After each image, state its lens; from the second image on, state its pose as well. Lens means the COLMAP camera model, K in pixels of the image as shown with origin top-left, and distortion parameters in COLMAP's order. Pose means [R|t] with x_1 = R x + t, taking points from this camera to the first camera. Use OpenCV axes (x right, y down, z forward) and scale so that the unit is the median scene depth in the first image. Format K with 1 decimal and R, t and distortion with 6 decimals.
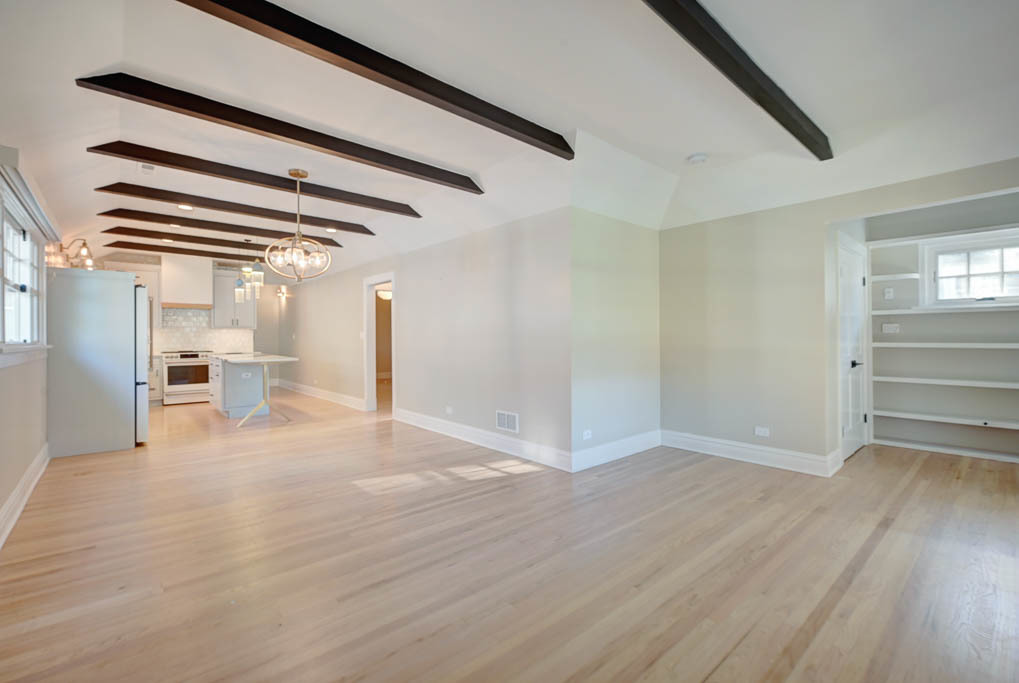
lens RADIAL K [[447.2, 0, 509.5], [0, 447.2, 341.5], [0, 0, 1]] dist [-0.000919, -0.000163]
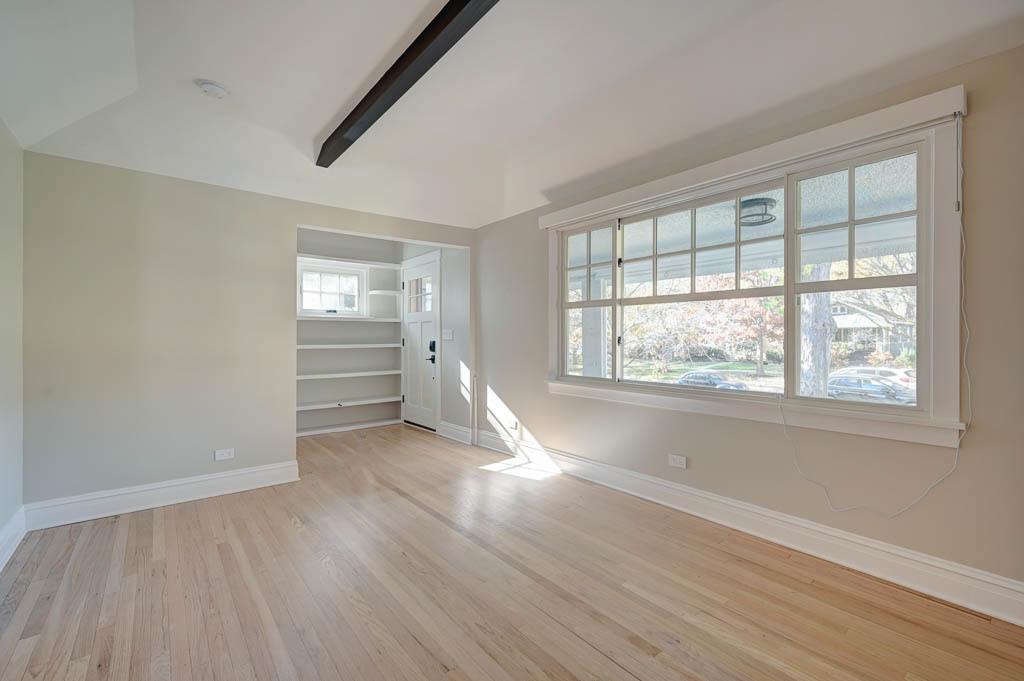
lens RADIAL K [[441.5, 0, 512.0], [0, 441.5, 340.5], [0, 0, 1]] dist [0.000474, -0.000025]
pose [[0.037345, -0.003022, 0.999298, -0.253749], [0.011514, 0.999930, 0.002594, -0.006513], [-0.999236, 0.011409, 0.037378, 0.470067]]
